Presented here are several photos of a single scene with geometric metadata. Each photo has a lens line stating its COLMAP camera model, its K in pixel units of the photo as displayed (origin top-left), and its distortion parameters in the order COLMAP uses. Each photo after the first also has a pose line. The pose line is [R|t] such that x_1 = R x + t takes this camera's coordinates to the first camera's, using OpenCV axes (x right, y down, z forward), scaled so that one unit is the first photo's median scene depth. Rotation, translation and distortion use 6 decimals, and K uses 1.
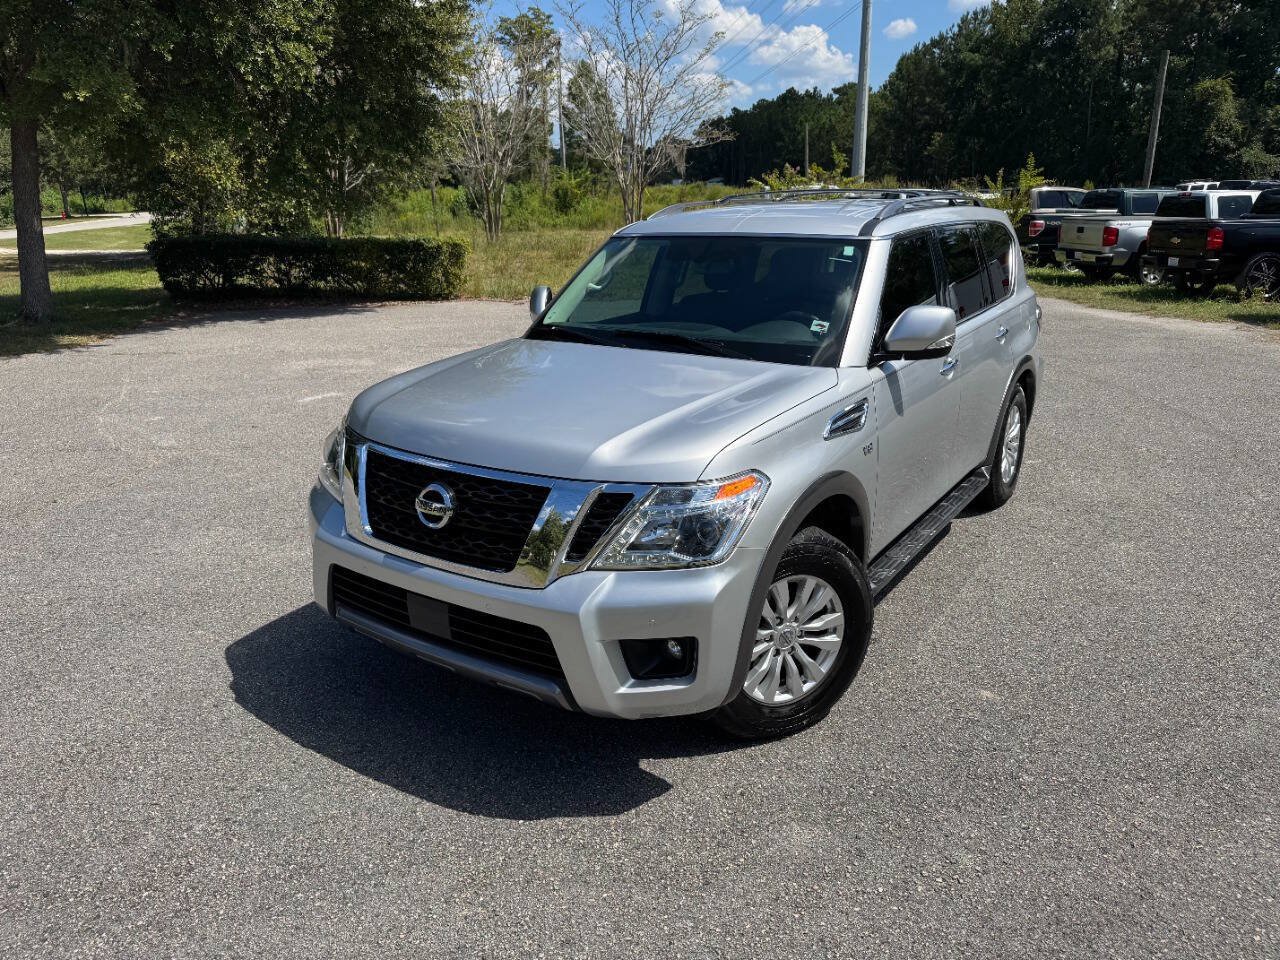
lens RADIAL K [[910.4, 0, 646.1], [0, 910.4, 478.4], [0, 0, 1]] dist [0.007951, -0.013361]
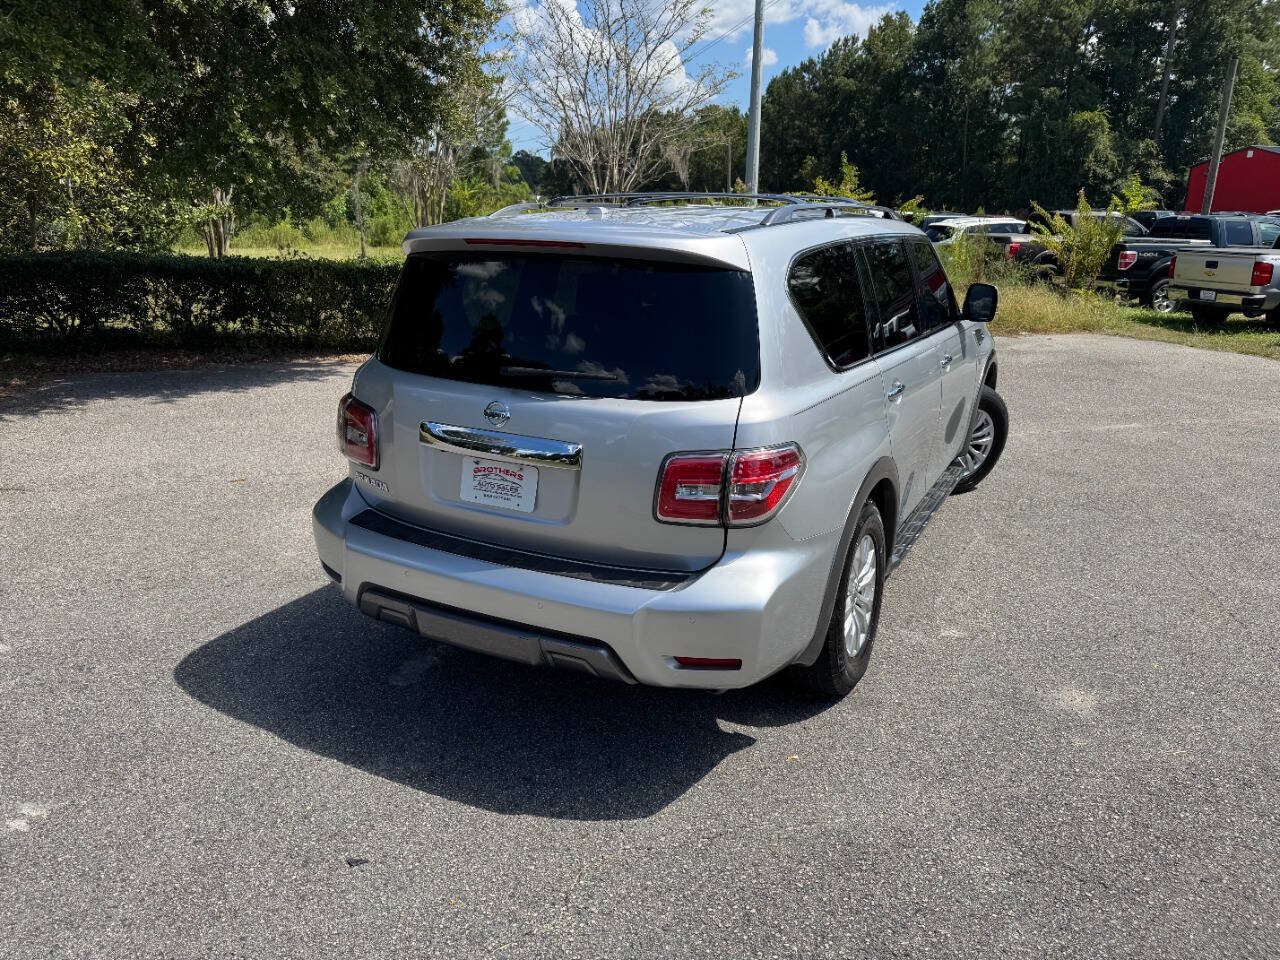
lens RADIAL K [[904.5, 0, 634.6], [0, 904.5, 475.3], [0, 0, 1]] dist [0.011690, -0.014781]
pose [[0.987998, -0.018735, 0.153324, -0.247052], [0.021680, 0.999611, -0.017555, -0.123860], [-0.152935, 0.020669, 0.988020, 0.429606]]
